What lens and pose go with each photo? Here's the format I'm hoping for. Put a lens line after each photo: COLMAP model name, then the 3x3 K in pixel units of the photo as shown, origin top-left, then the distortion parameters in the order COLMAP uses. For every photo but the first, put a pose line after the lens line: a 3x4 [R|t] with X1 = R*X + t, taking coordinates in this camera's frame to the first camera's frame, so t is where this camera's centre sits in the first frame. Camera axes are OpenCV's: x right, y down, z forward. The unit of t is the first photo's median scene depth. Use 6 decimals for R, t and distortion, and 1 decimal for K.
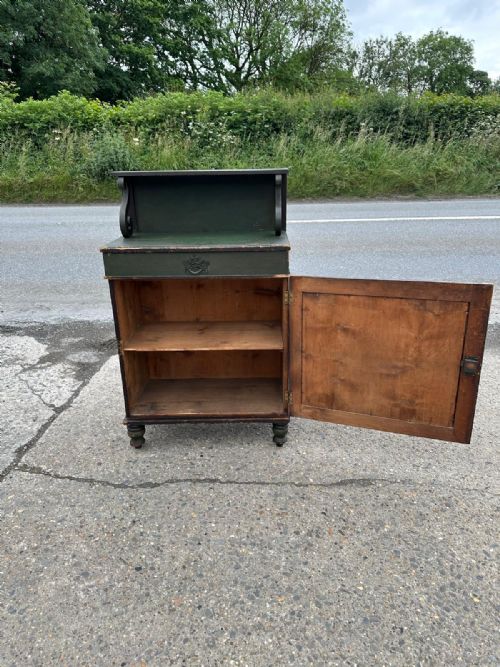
lens RADIAL K [[479.3, 0, 253.2], [0, 479.3, 336.3], [0, 0, 1]] dist [0.018447, -0.027820]
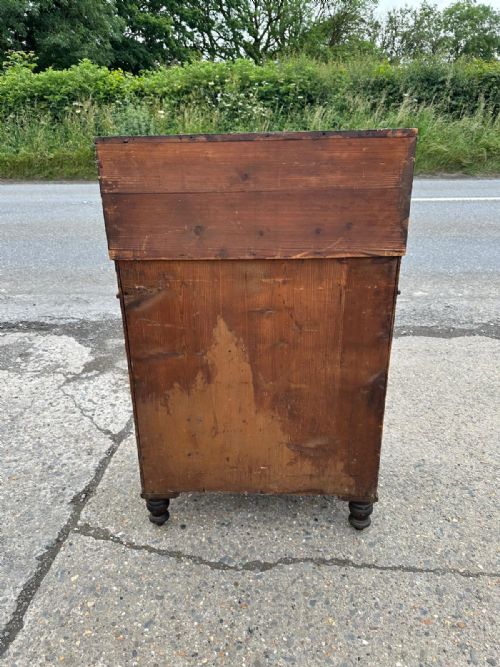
lens RADIAL K [[479.3, 0, 247.4], [0, 479.3, 337.7], [0, 0, 1]] dist [0.018447, -0.027820]
pose [[0.999295, 0.014792, -0.034513, -0.074152], [-0.013248, 0.998920, 0.044545, -0.025972], [0.035135, -0.044056, 0.998411, 0.096383]]
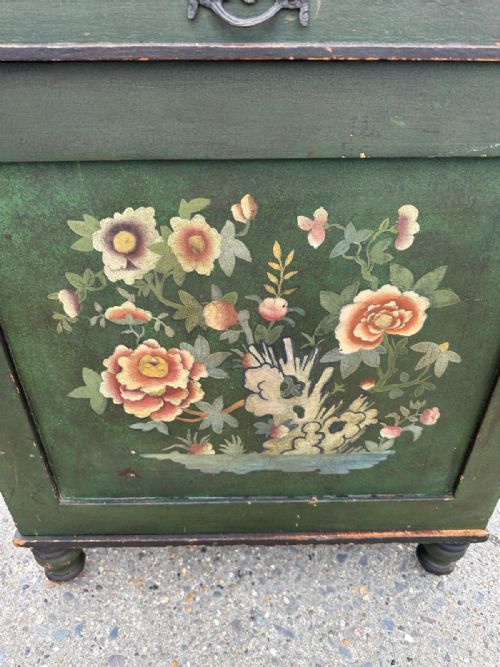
lens RADIAL K [[479.3, 0, 246.0], [0, 479.3, 341.1], [0, 0, 1]] dist [0.018447, -0.027820]
pose [[0.957586, 0.184823, -0.221063, -0.056306], [-0.123060, 0.956021, 0.266235, 0.008799], [0.260547, -0.227739, 0.938217, 0.188628]]
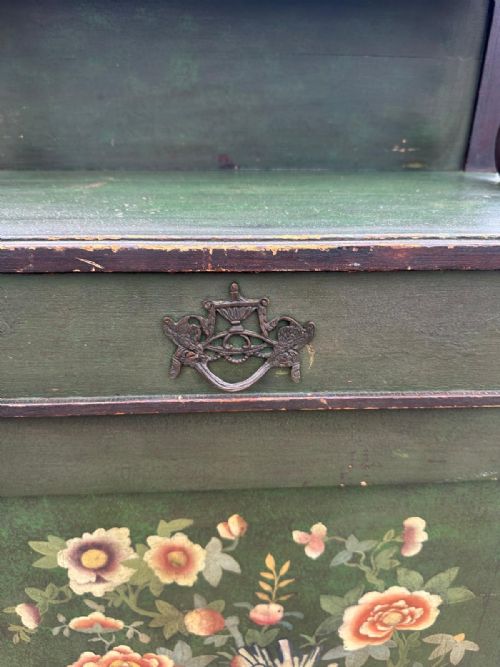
lens RADIAL K [[479.3, 0, 253.0], [0, 479.3, 337.3], [0, 0, 1]] dist [0.018447, -0.027820]
pose [[0.969829, 0.131242, -0.205442, -0.064786], [-0.117525, 0.990029, 0.077656, -0.025305], [0.213585, -0.051168, 0.975583, 0.202159]]
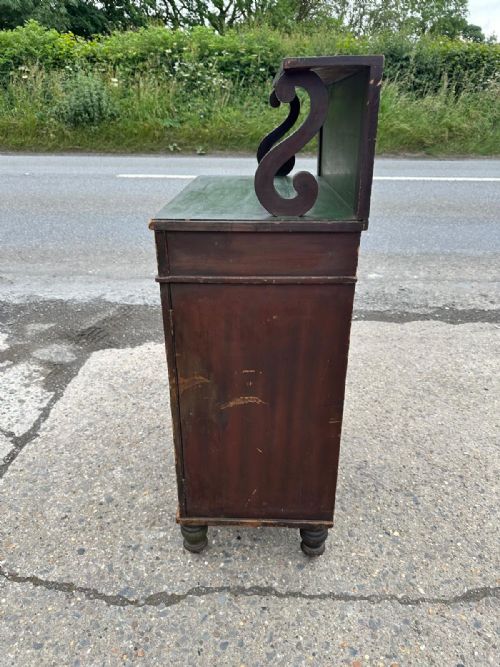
lens RADIAL K [[479.3, 0, 249.2], [0, 479.3, 339.5], [0, 0, 1]] dist [0.018447, -0.027820]
pose [[0.999222, 0.013388, 0.037092, -0.046525], [-0.016511, 0.996226, 0.085210, -0.027665], [-0.035811, -0.085756, 0.995672, 0.142483]]
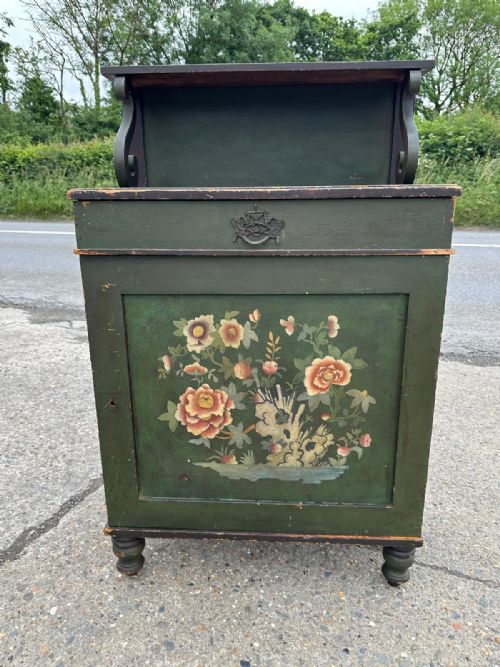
lens RADIAL K [[479.3, 0, 246.7], [0, 479.3, 340.1], [0, 0, 1]] dist [0.018447, -0.027820]
pose [[0.932036, 0.118998, -0.342268, -0.020484], [-0.141937, 0.988955, -0.042677, 0.025842], [0.333410, 0.088357, 0.938633, 0.105324]]
